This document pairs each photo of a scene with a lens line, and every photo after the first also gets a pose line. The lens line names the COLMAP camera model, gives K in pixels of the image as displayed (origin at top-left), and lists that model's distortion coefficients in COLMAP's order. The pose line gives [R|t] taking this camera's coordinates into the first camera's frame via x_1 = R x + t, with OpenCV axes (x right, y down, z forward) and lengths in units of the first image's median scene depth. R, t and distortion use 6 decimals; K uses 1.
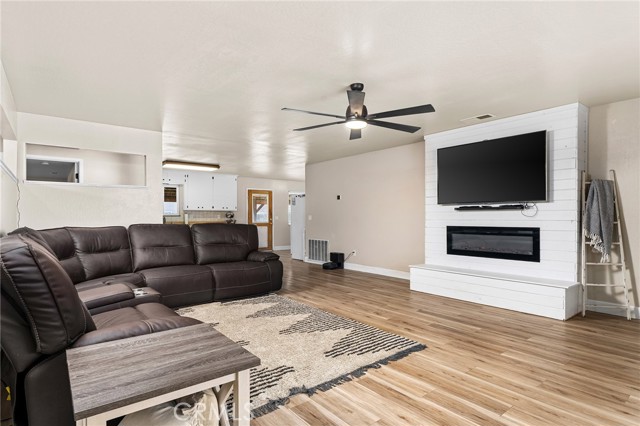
lens RADIAL K [[345.4, 0, 320.0], [0, 345.4, 213.0], [0, 0, 1]] dist [0.000457, -0.000053]
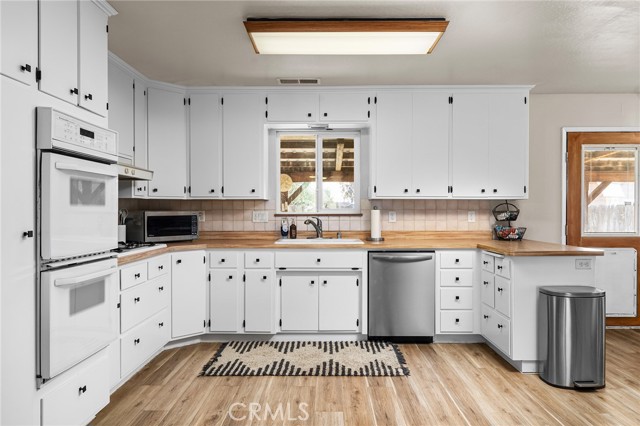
lens RADIAL K [[463.9, 0, 320.0], [0, 463.9, 213.0], [0, 0, 1]] dist [0.002078, 0.001197]
pose [[0.776638, 0.005834, -0.629921, -0.122609], [0.005244, 0.999863, 0.015726, -0.001507], [0.629926, -0.015516, 0.776500, 0.556299]]
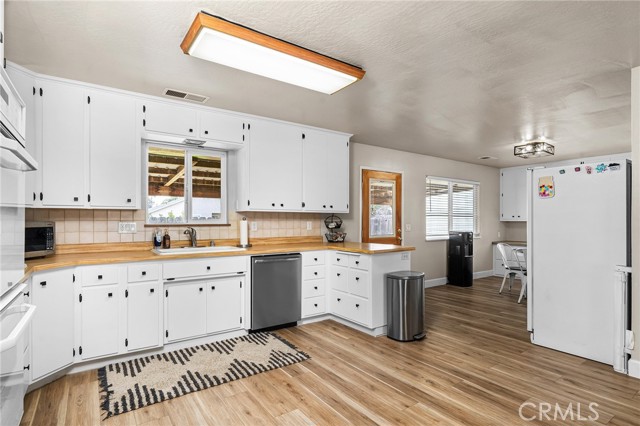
lens RADIAL K [[333.3, 0, 322.4], [0, 333.3, 220.9], [0, 0, 1]] dist [0.000877, 0.000323]
pose [[0.998302, 0.001652, -0.058228, -0.253272], [-0.001027, 0.999942, 0.010764, -0.000993], [0.058242, -0.010686, 0.998245, 0.566941]]
